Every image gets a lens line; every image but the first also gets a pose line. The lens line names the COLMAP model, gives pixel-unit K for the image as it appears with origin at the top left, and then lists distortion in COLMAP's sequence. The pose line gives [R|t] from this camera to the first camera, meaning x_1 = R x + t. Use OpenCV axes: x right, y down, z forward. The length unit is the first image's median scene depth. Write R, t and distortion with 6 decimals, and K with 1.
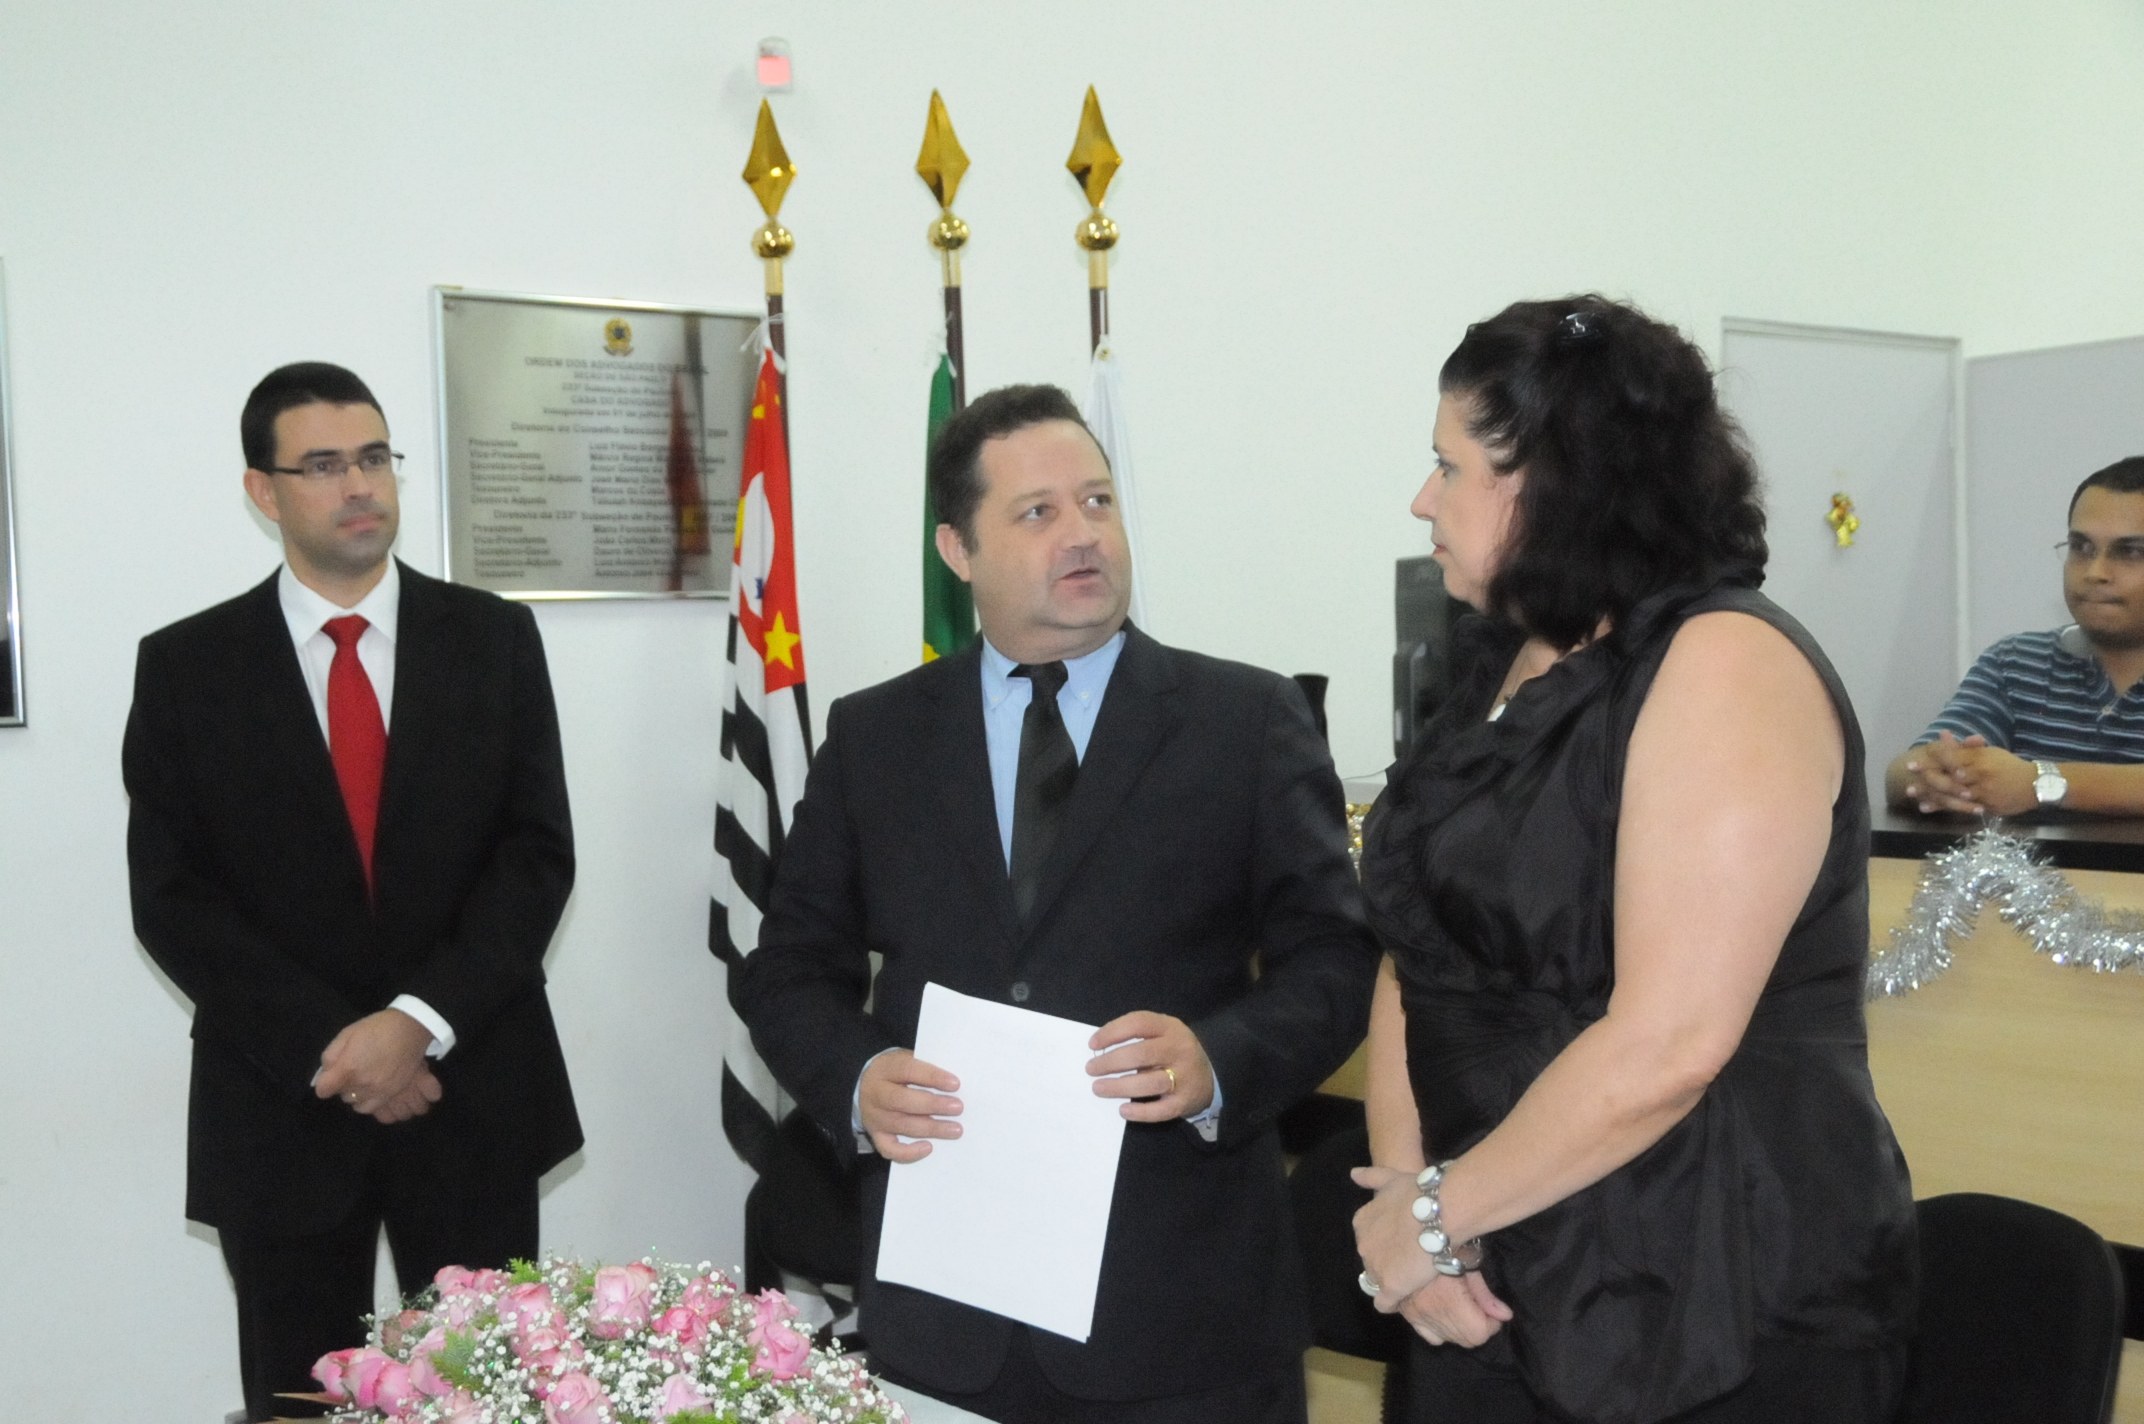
lens RADIAL K [[2505.5, 0, 1072.0], [0, 2505.5, 712.0], [0, 0, 1]] dist [0.044374, -0.016205]
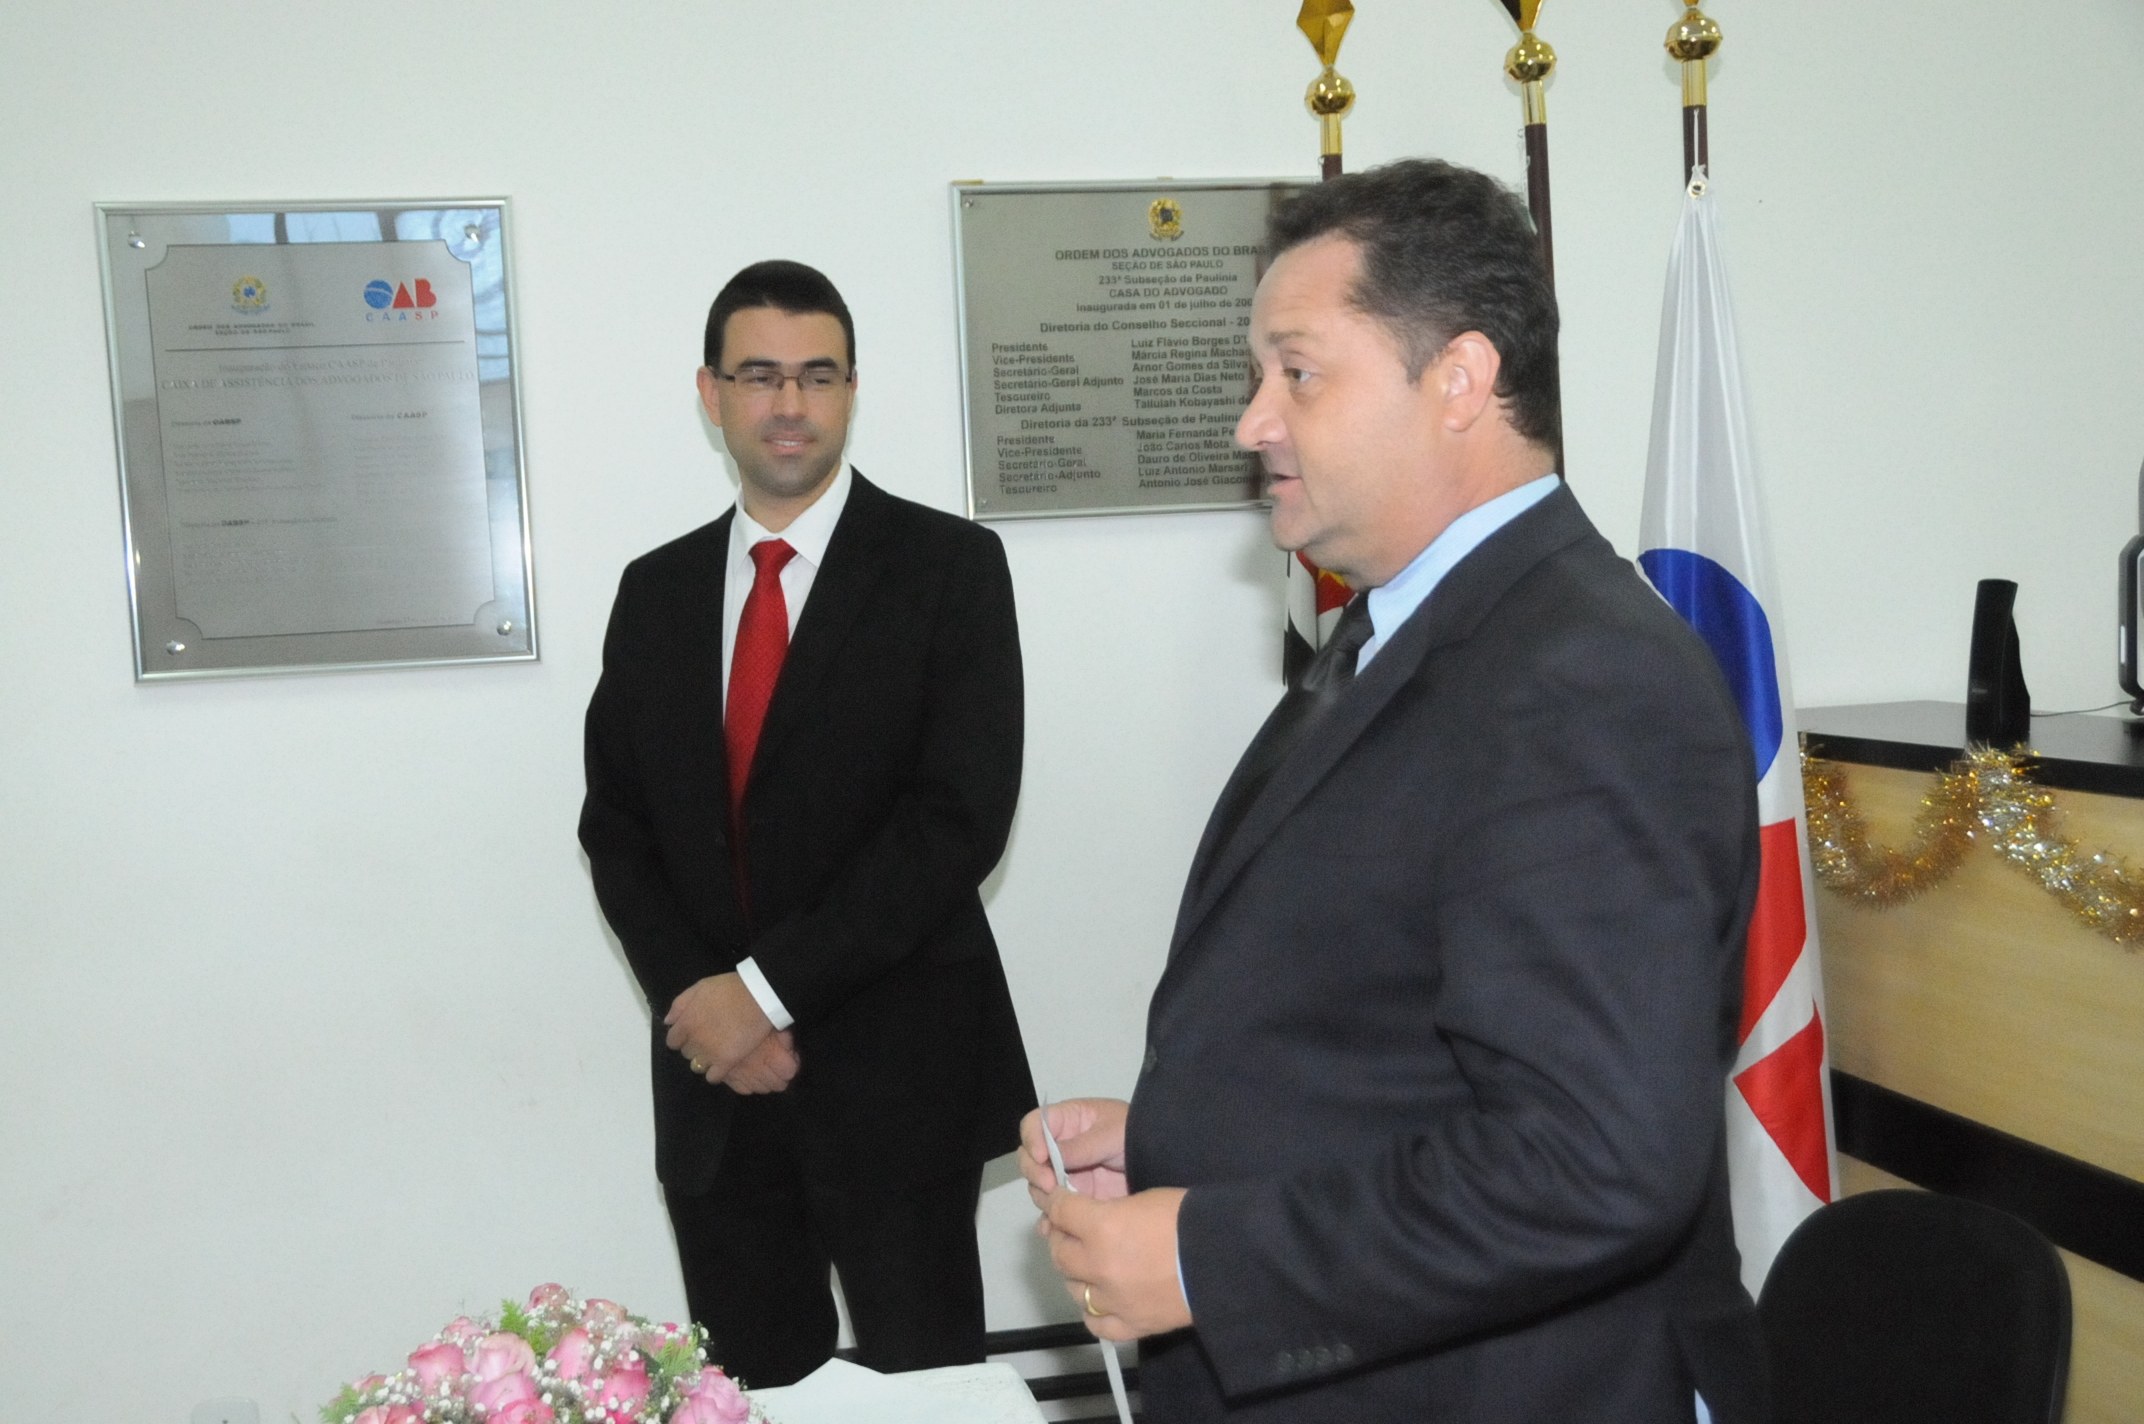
lens RADIAL K [[2405.1, 0, 1072.0], [0, 2405.1, 712.0], [0, 0, 1]] dist [-0.018465, 0.346573]
pose [[0.888051, 0.010730, -0.459621, 0.189469], [0.011184, 0.998928, 0.044928, -0.012185], [0.459610, -0.045039, 0.886978, 0.212671]]
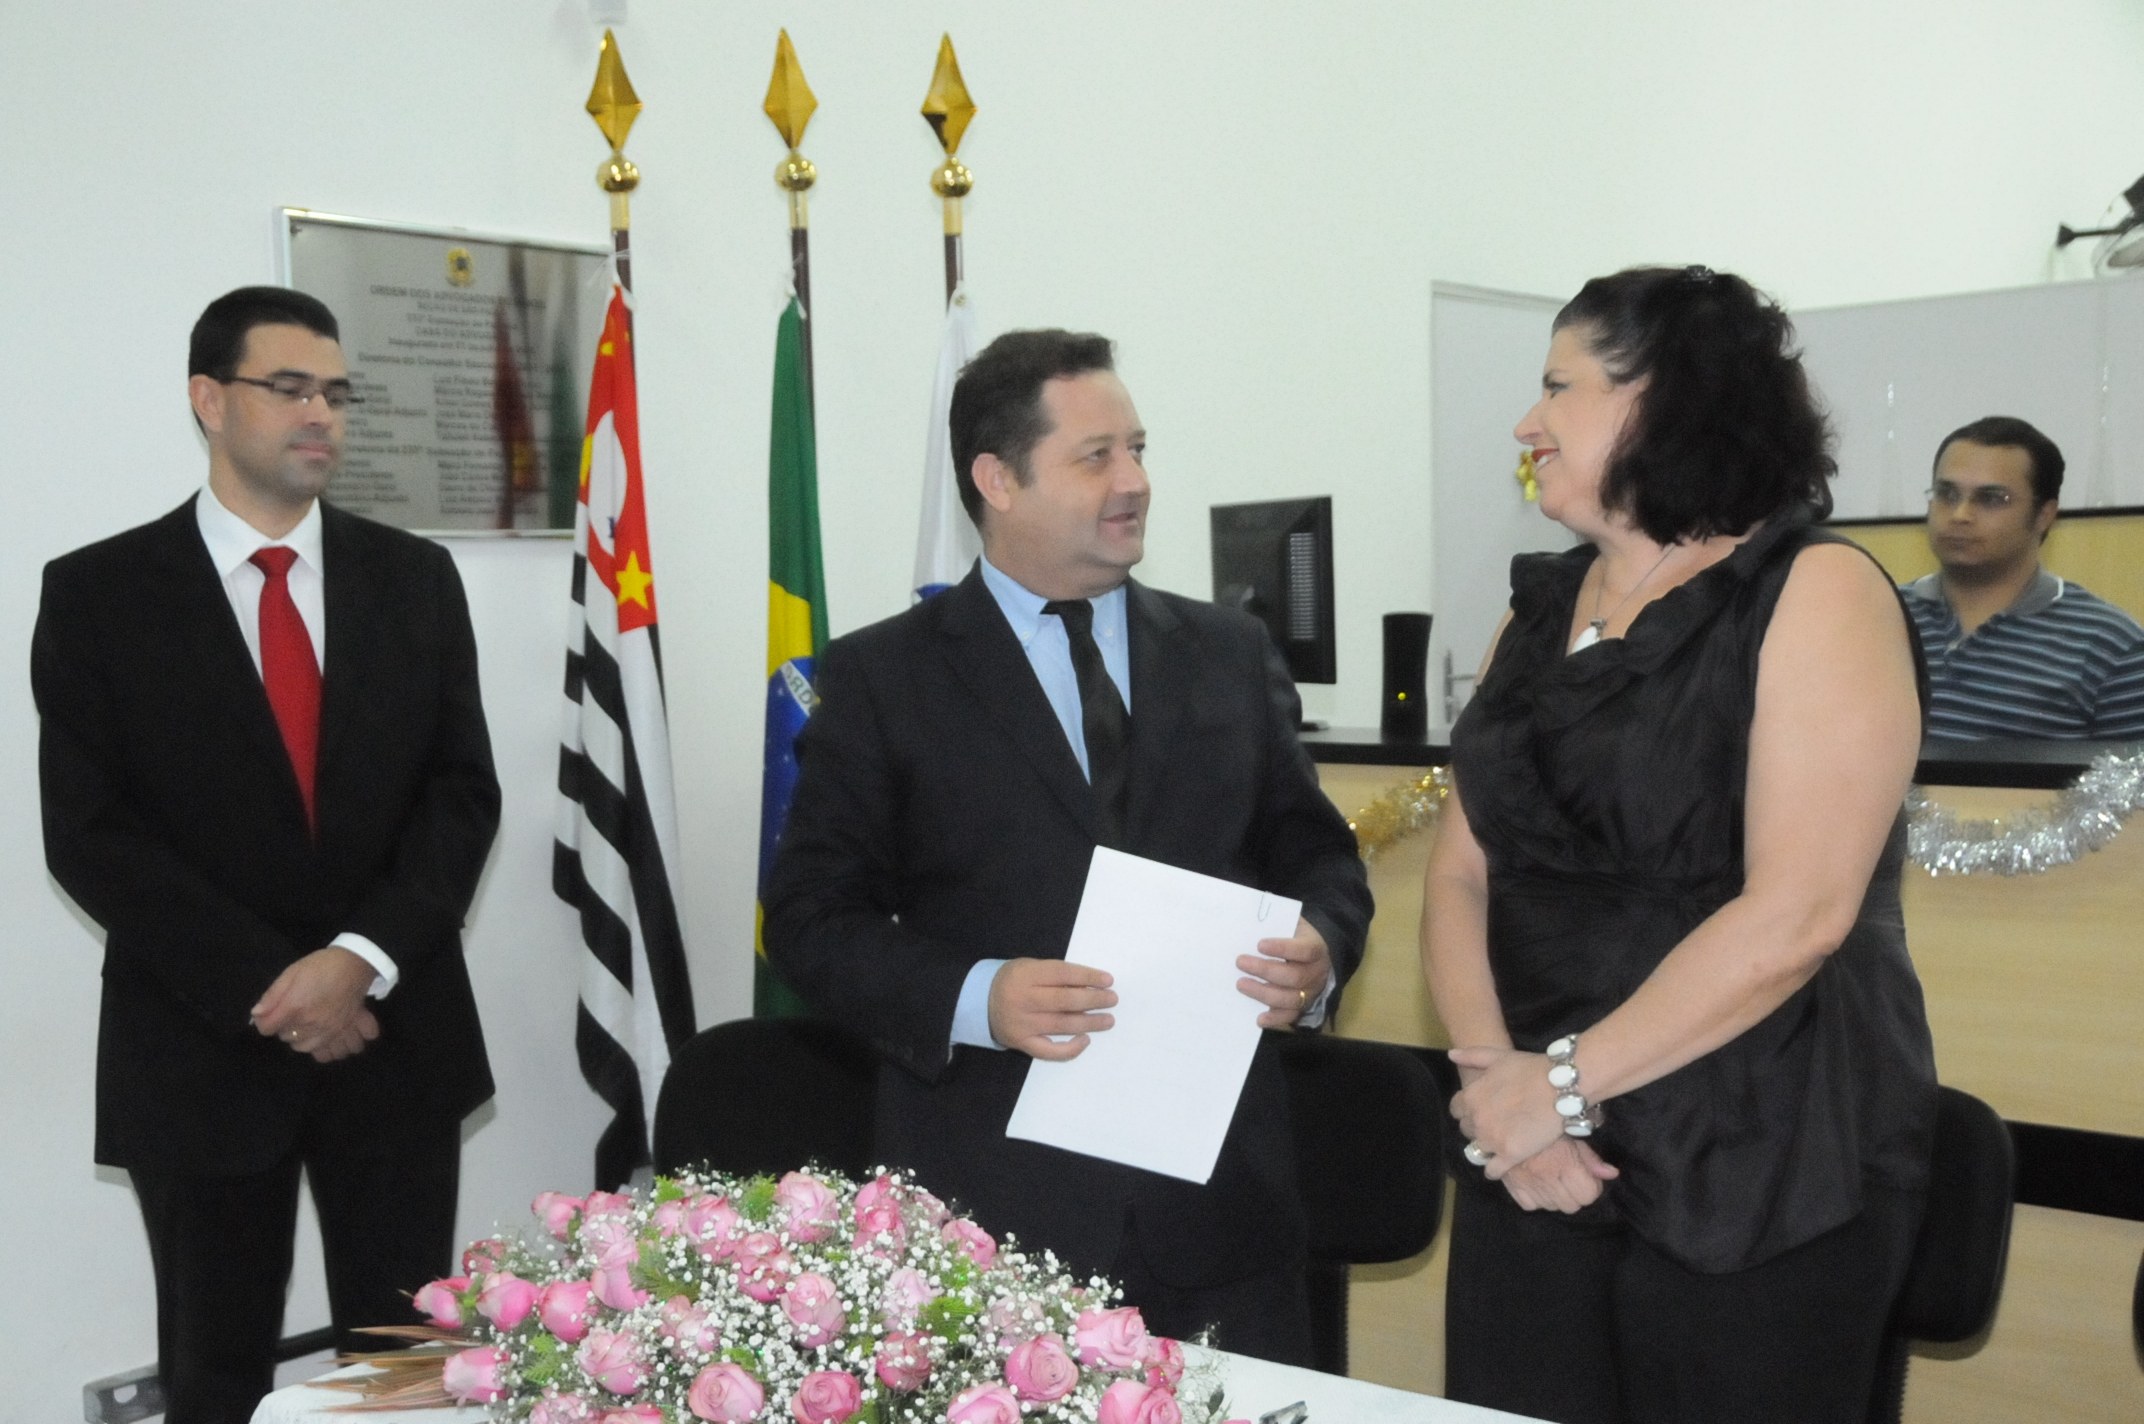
lens RADIAL K [[2575.1, 0, 1072.0], [0, 2575.1, 712.0], [0, 0, 1]] dist [0.087507, 0.045040]
pose [[0.980271, -0.004630, 0.197605, -0.148634], [0.001754, 0.999890, 0.014726, 0.008883], [-0.197651, -0.014088, 0.980171, -0.037700]]
